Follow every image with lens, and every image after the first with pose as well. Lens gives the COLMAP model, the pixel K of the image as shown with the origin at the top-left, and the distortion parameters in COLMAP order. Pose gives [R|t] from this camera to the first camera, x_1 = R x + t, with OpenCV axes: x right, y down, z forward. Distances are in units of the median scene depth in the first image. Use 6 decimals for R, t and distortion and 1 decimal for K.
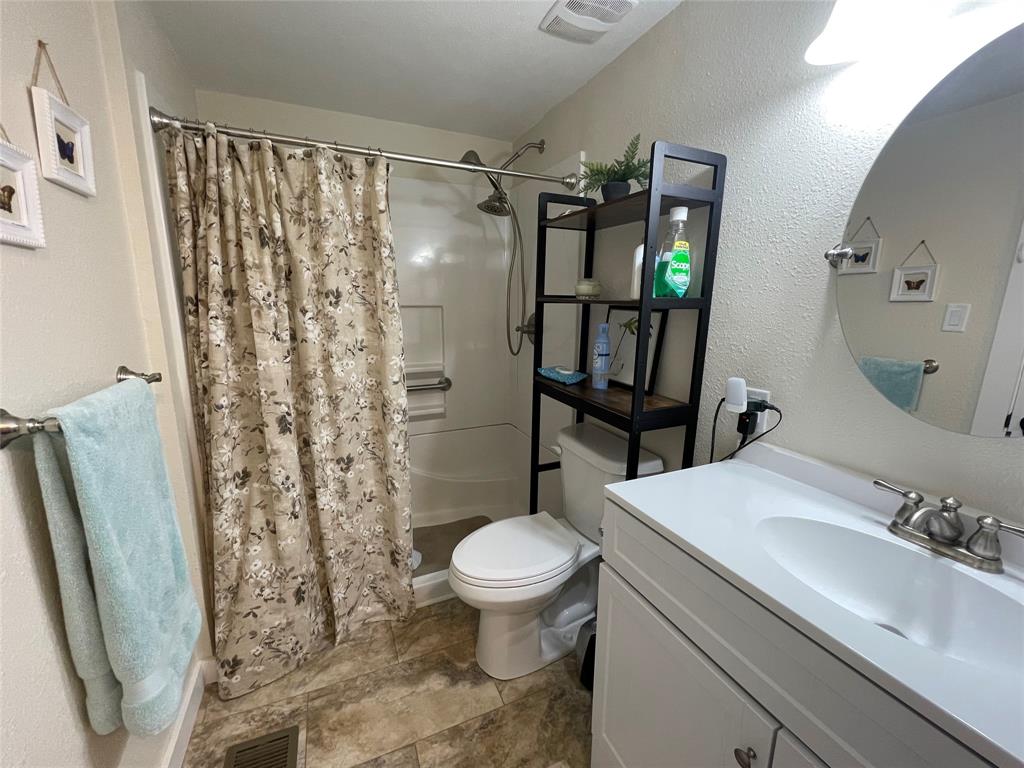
lens RADIAL K [[413.3, 0, 509.4], [0, 413.3, 381.3], [0, 0, 1]] dist [-0.001760, -0.000422]
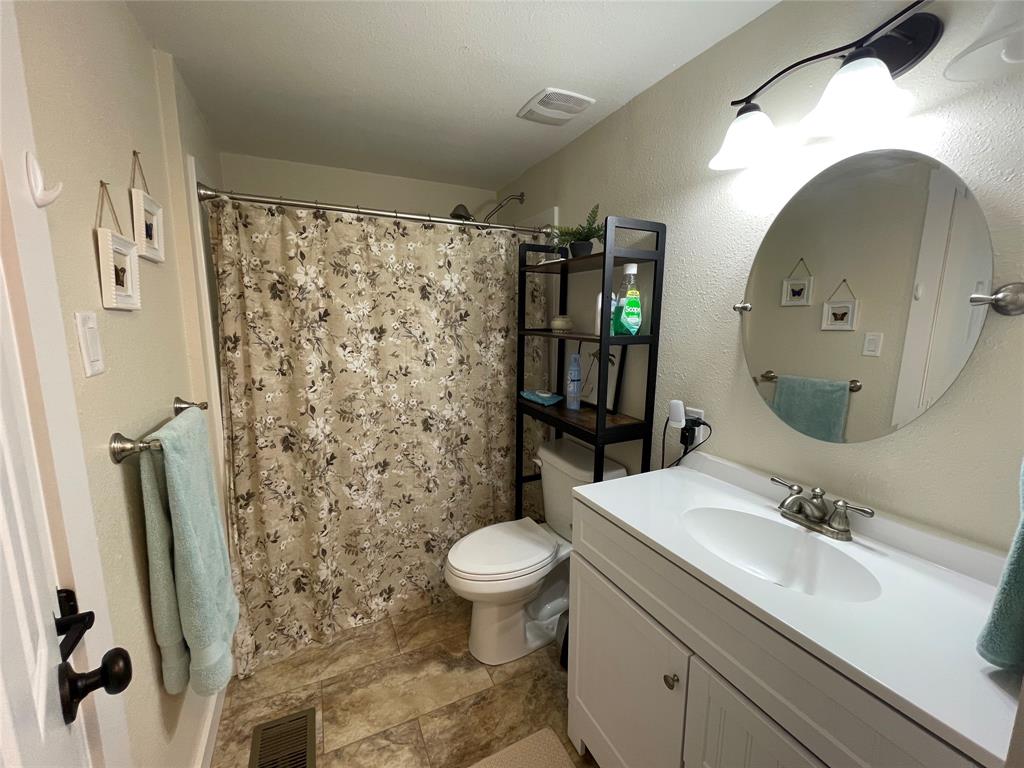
lens RADIAL K [[413.3, 0, 511.4], [0, 413.3, 381.8], [0, 0, 1]] dist [-0.001760, -0.000422]
pose [[0.999282, -0.010629, 0.036379, 0.002169], [0.012141, 0.999061, -0.041595, -0.015381], [-0.035902, 0.042006, 0.998472, -0.206343]]
